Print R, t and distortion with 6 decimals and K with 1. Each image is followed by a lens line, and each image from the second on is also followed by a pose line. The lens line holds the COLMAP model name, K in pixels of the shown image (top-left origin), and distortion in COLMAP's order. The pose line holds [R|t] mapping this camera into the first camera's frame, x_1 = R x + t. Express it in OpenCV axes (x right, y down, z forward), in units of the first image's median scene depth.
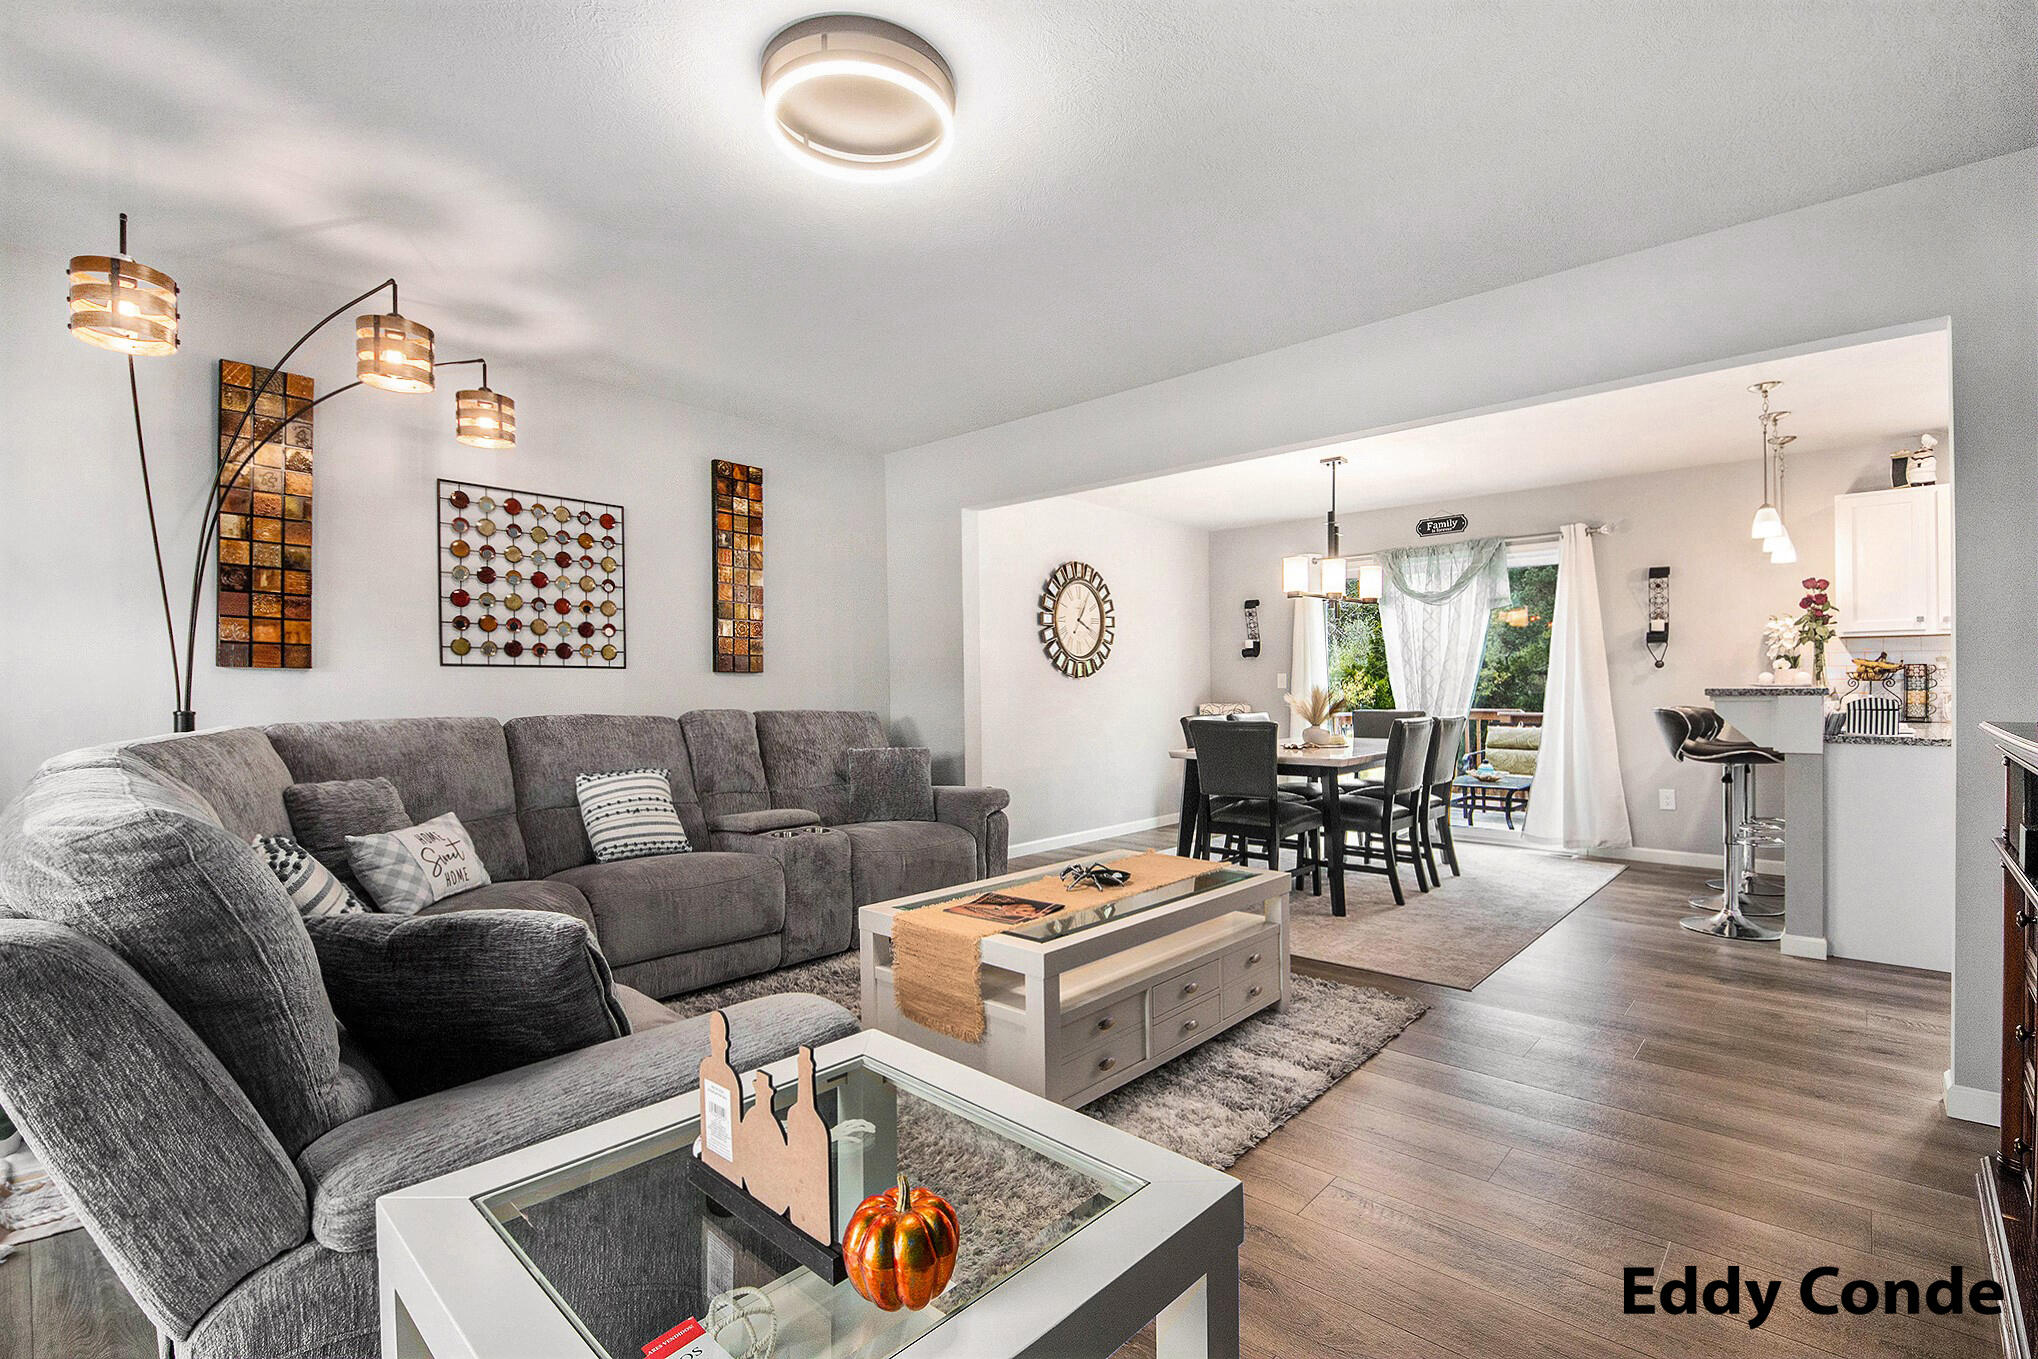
lens RADIAL K [[932.9, 0, 1018.5], [0, 932.9, 684.2], [0, 0, 1]] dist [-0.020576, -0.000824]
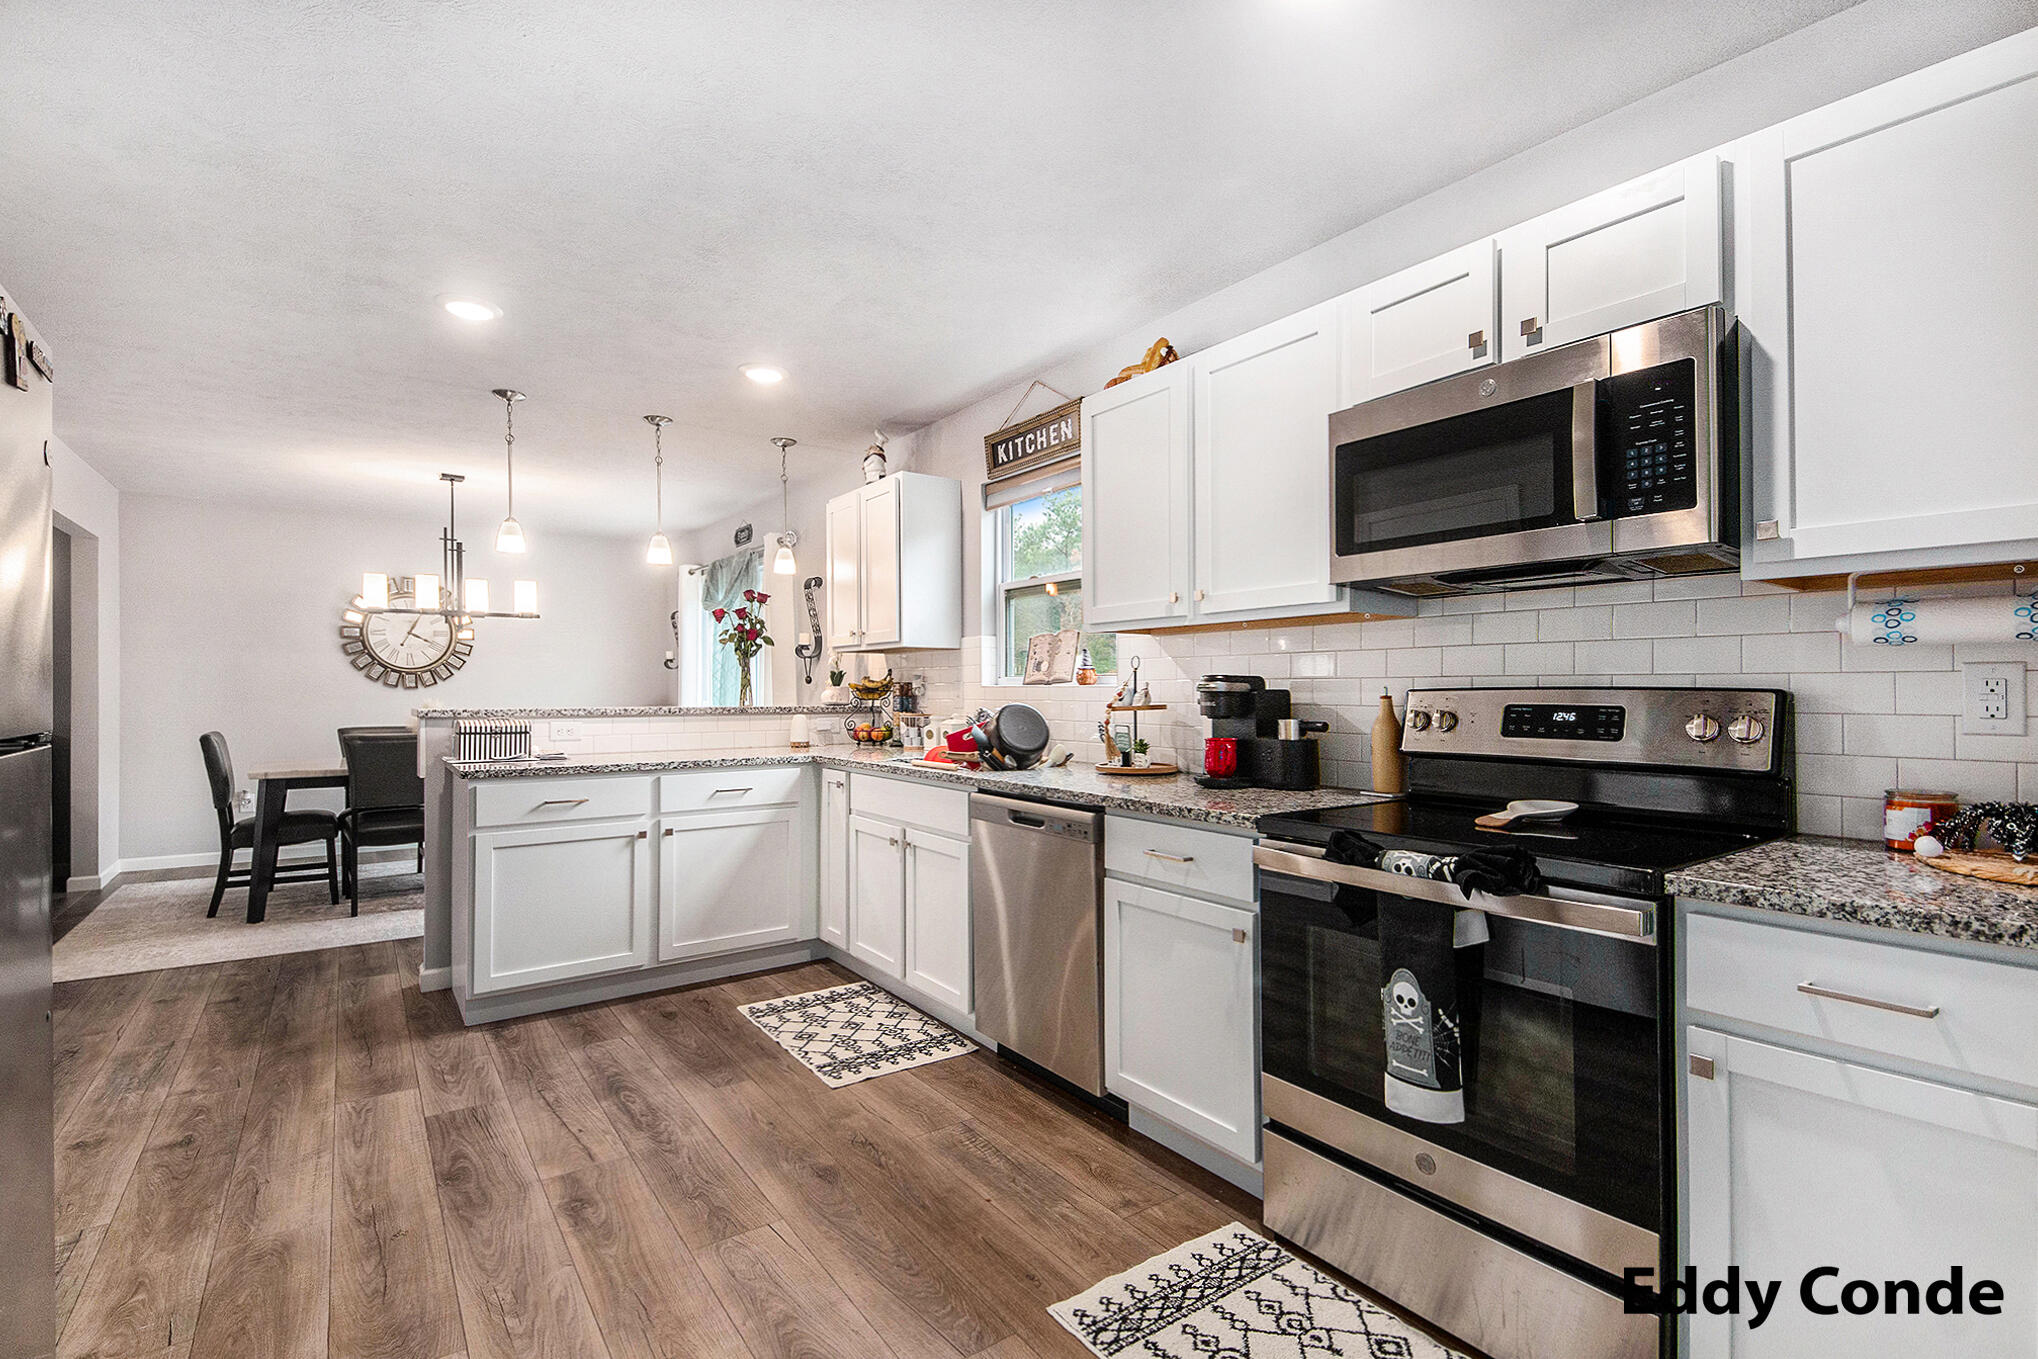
lens RADIAL K [[932.9, 0, 1017.3], [0, 932.9, 681.5], [0, 0, 1]] dist [-0.020576, -0.000824]
pose [[0.982529, 0.002085, -0.186099, 0.950423], [-0.003179, 0.999979, -0.005581, -0.010431], [0.186084, 0.006075, 0.982515, 0.097907]]
